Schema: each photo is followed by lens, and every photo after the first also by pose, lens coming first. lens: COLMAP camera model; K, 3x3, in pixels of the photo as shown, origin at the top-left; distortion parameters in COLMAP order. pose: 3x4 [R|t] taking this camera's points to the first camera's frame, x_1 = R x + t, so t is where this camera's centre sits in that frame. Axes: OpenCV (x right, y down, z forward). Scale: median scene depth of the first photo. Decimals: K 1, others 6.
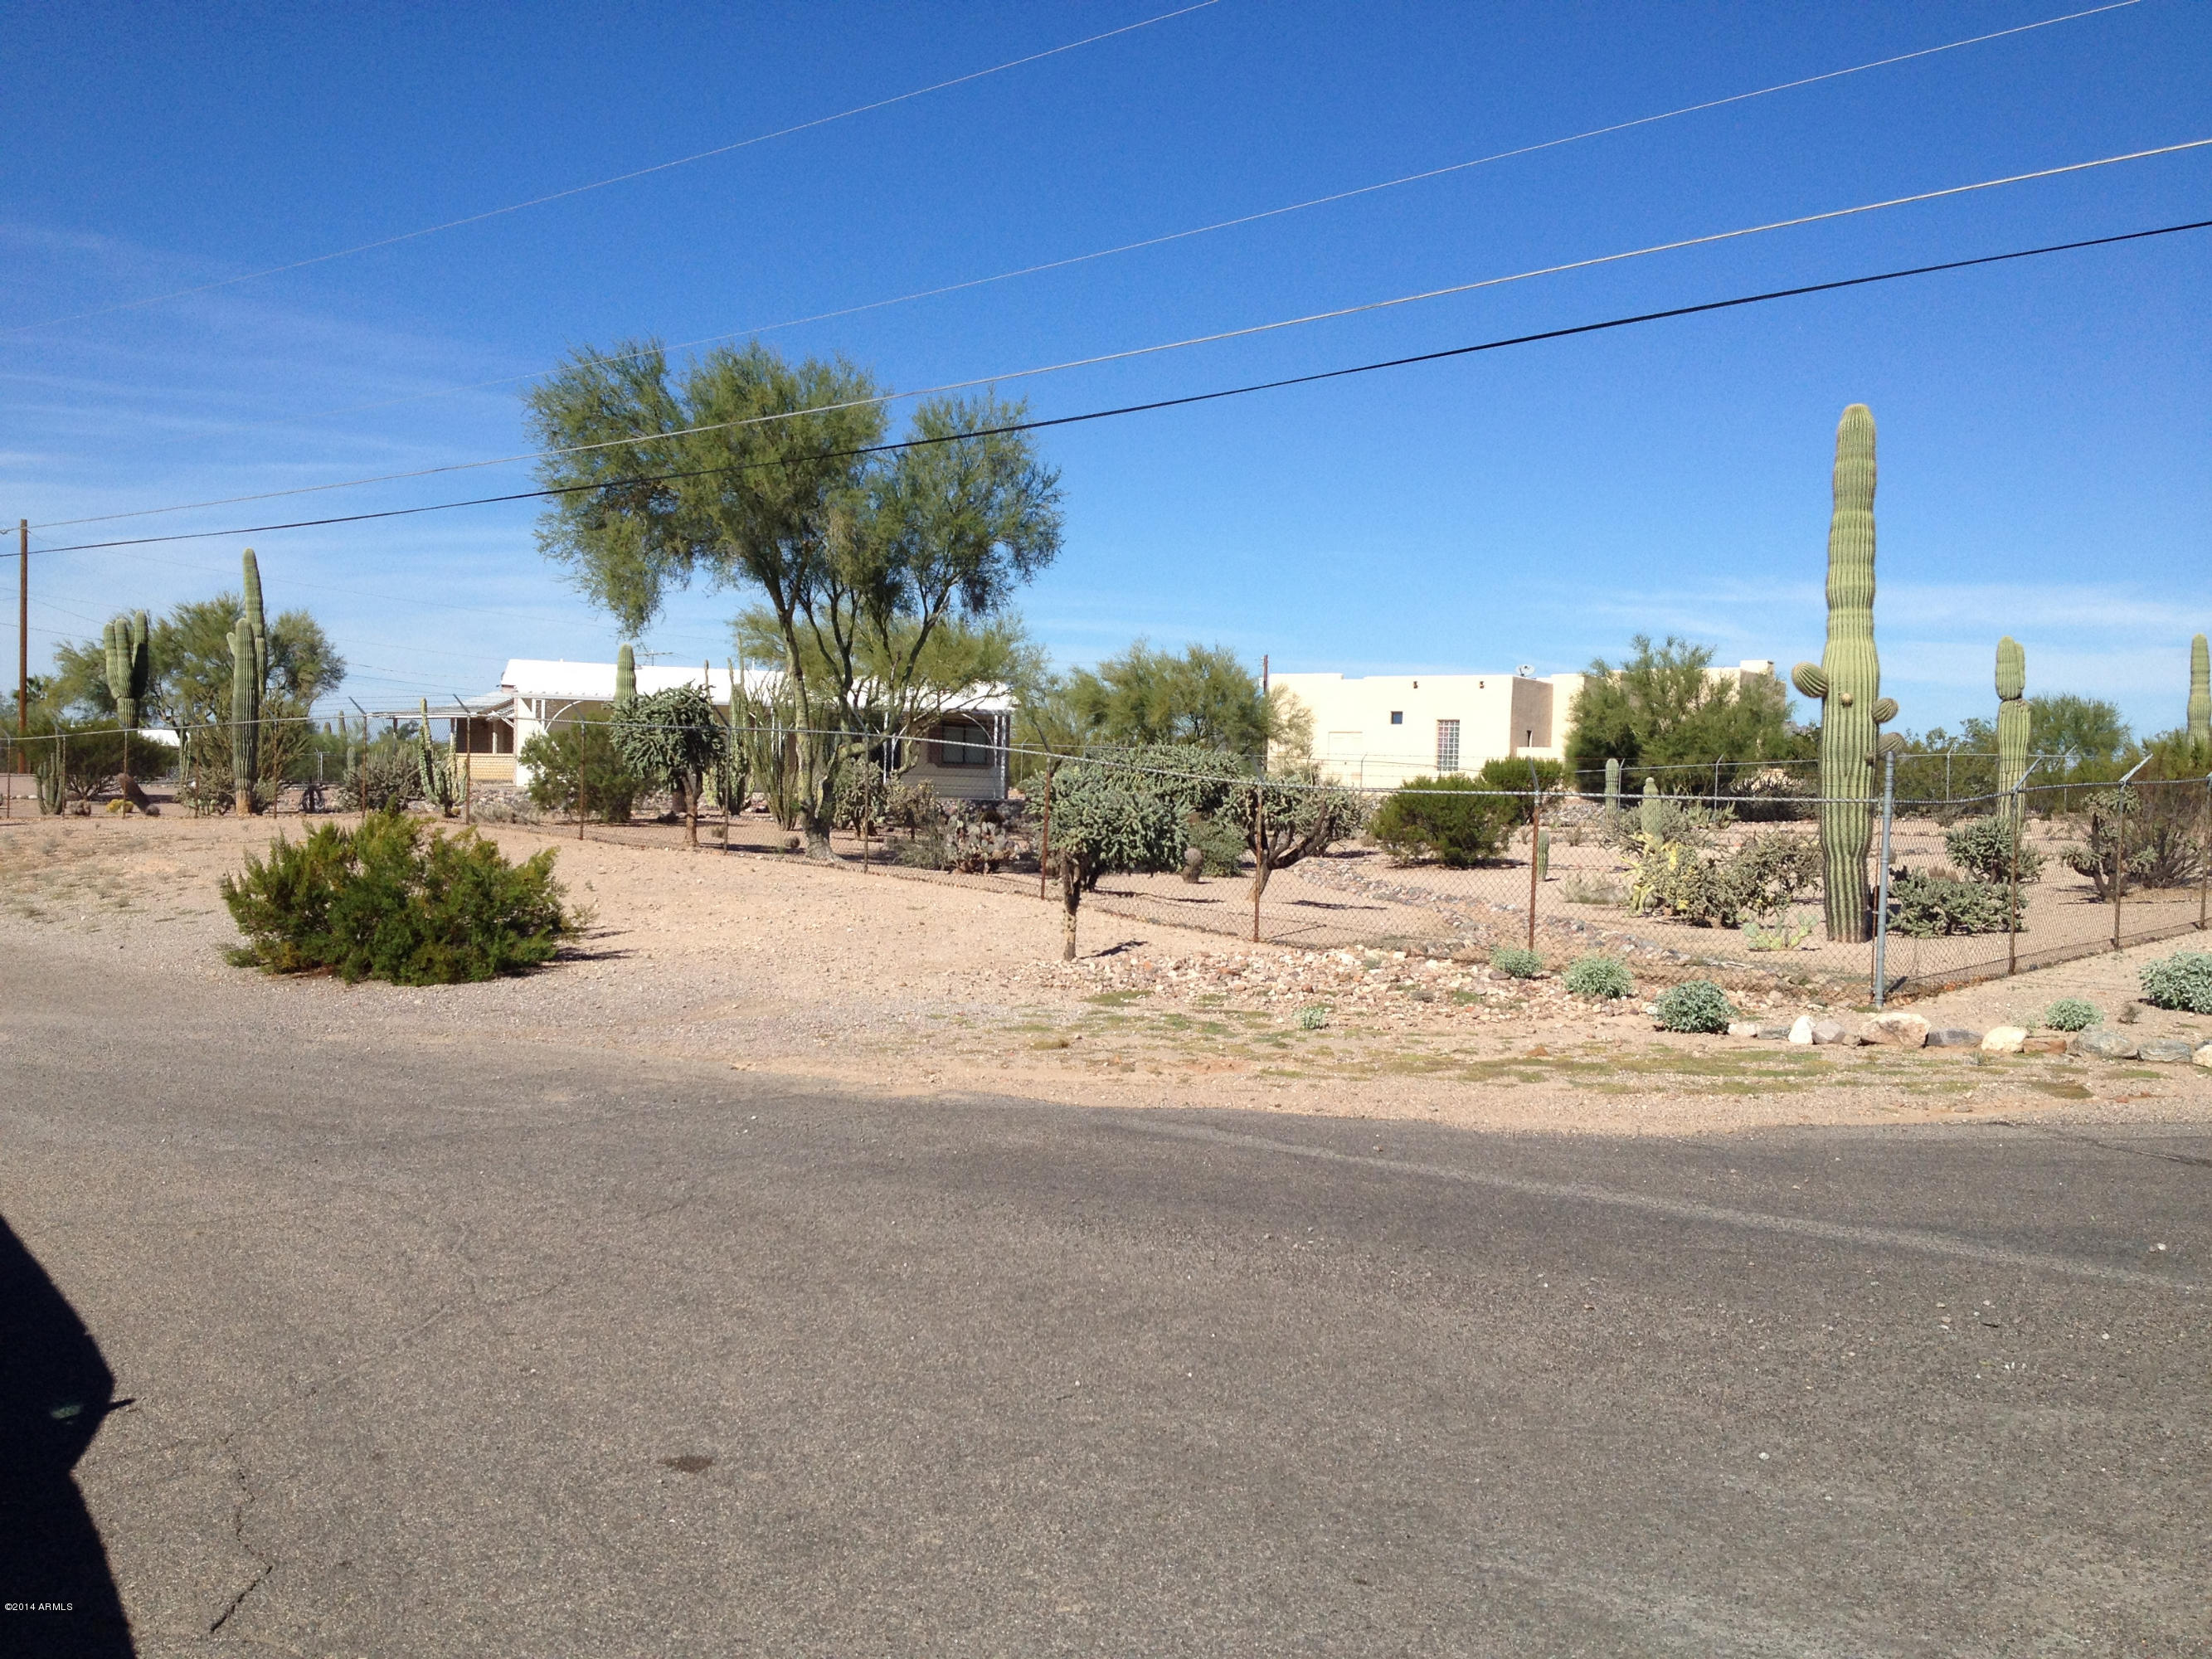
lens RADIAL K [[2042.7, 0, 1105.2], [0, 2042.7, 845.7], [0, 0, 1]] dist [0.203131, -0.513268]
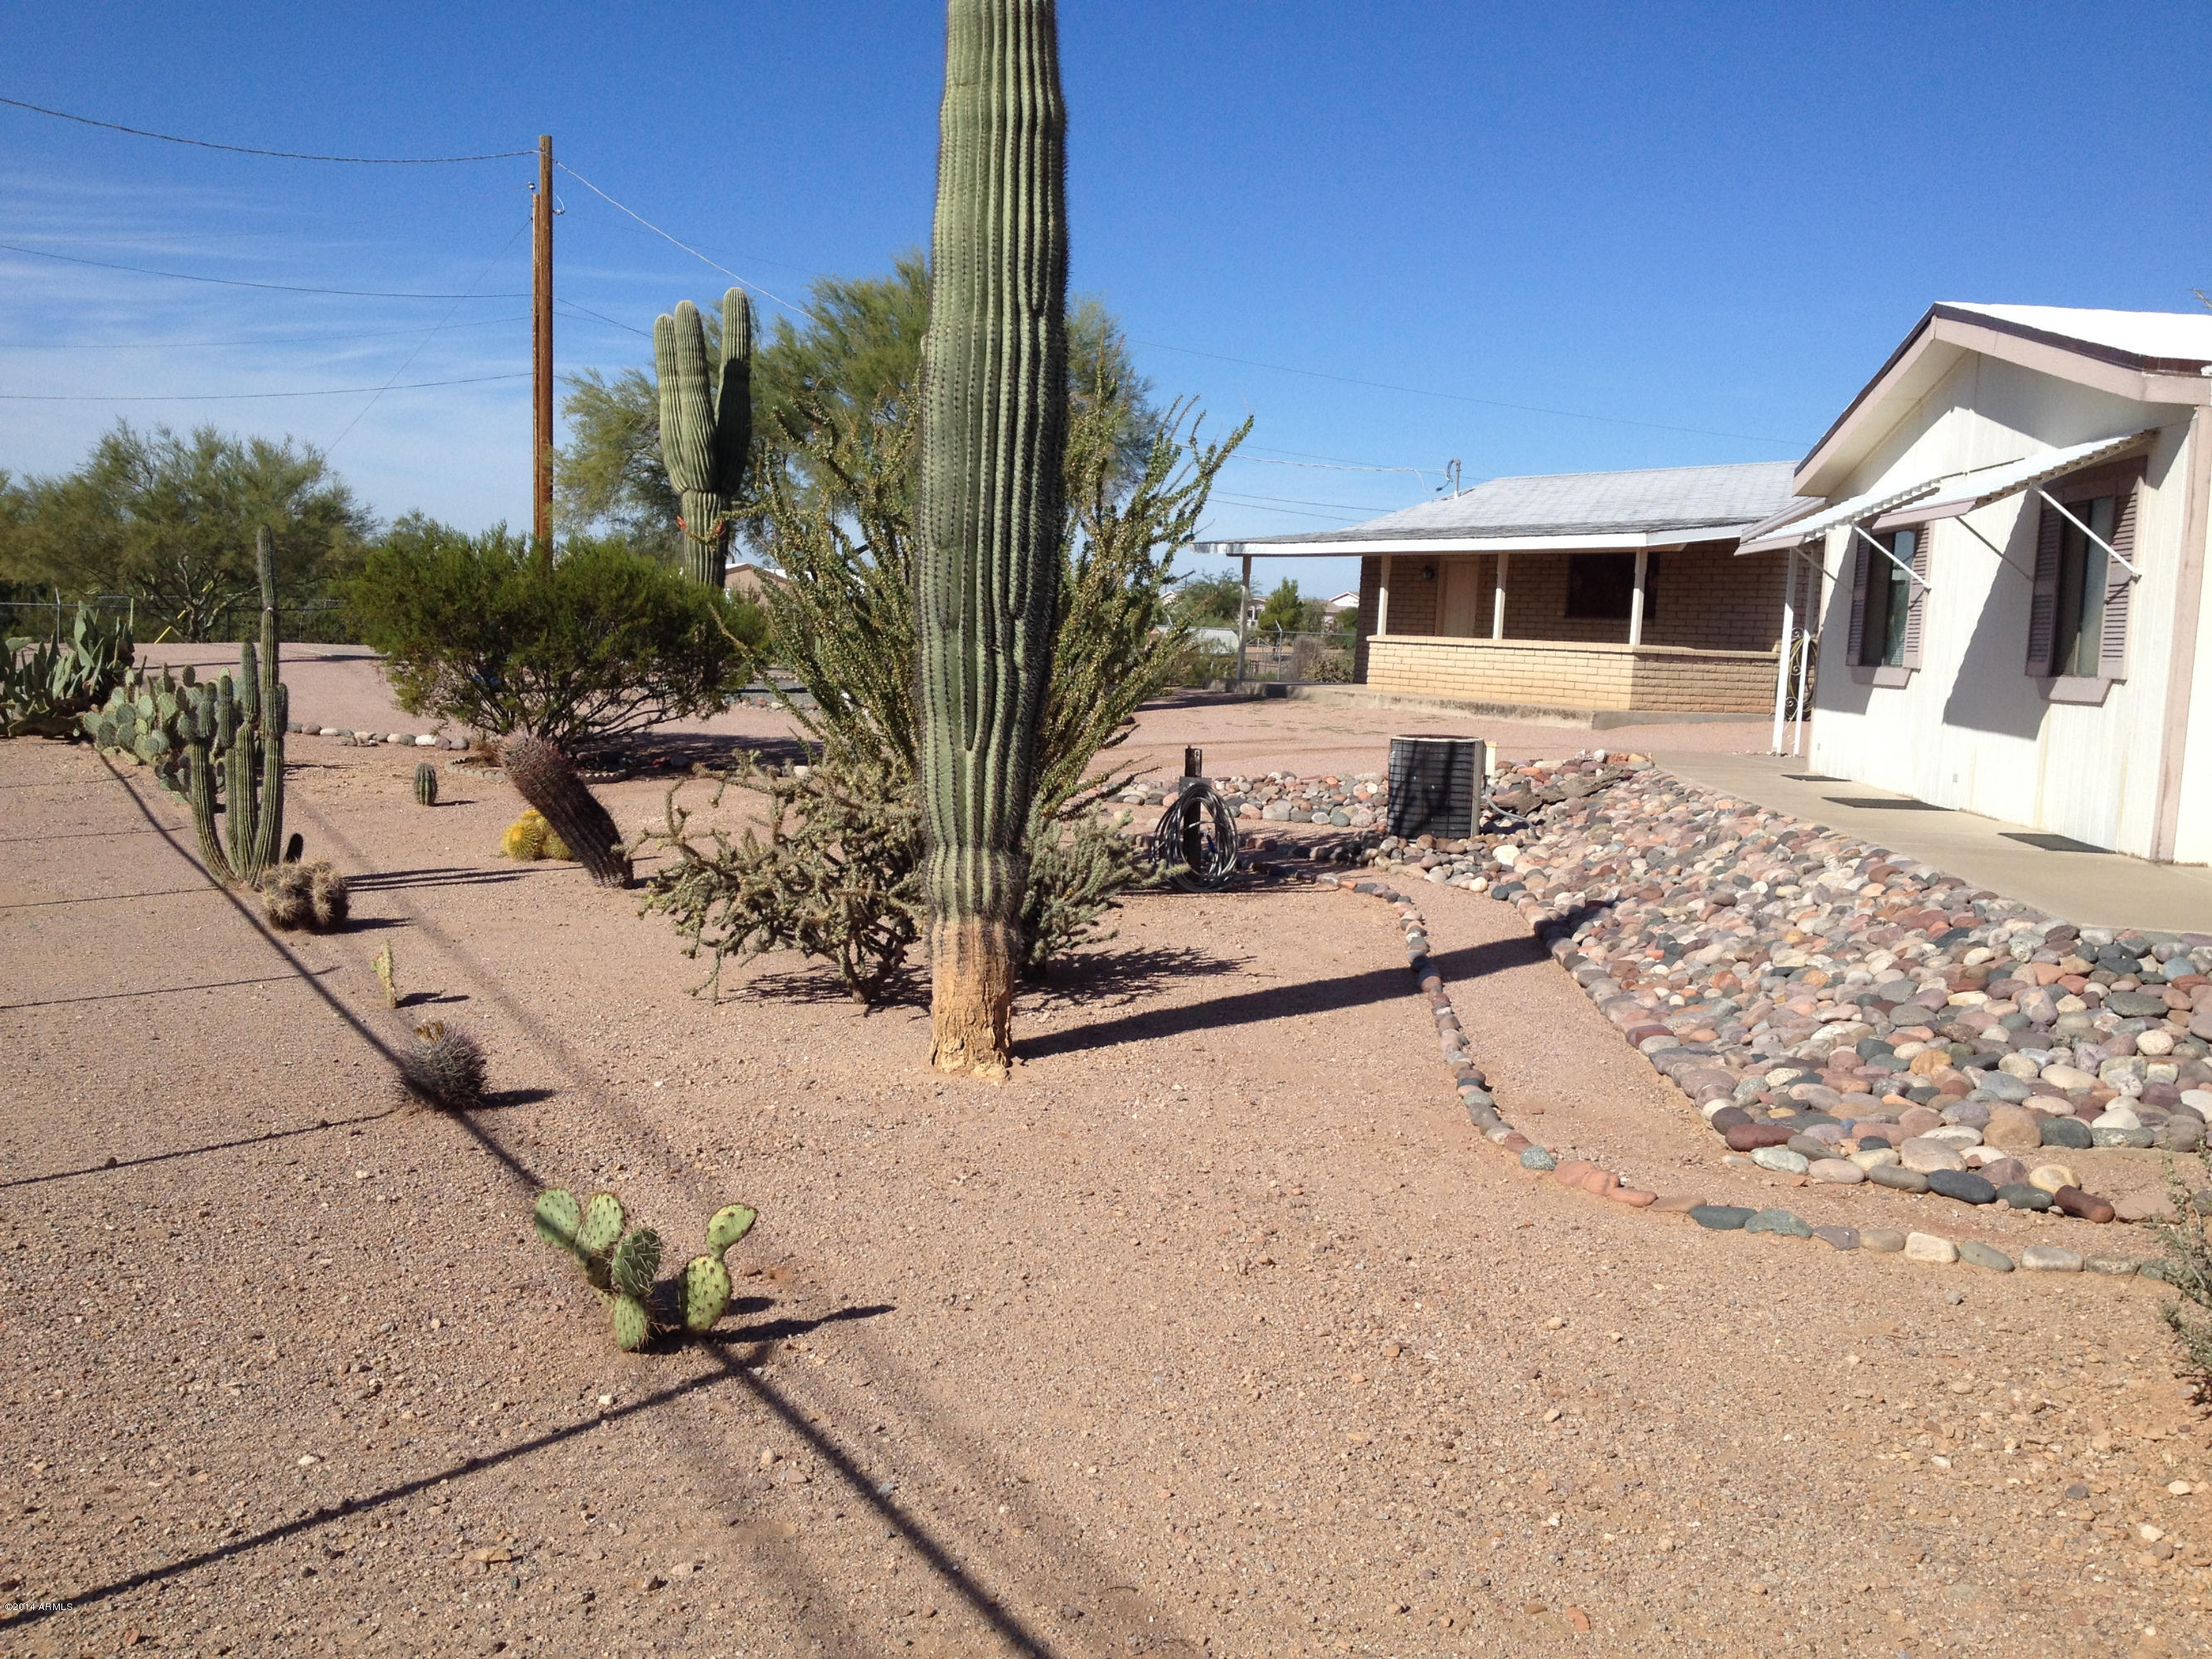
lens RADIAL K [[2063.1, 0, 1066.6], [0, 2063.1, 834.7], [0, 0, 1]] dist [0.098078, -0.290029]
pose [[0.946090, 0.059212, -0.318445, -0.236364], [-0.038975, 0.996817, 0.069553, -0.030302], [0.321549, -0.053392, 0.945386, 0.564524]]
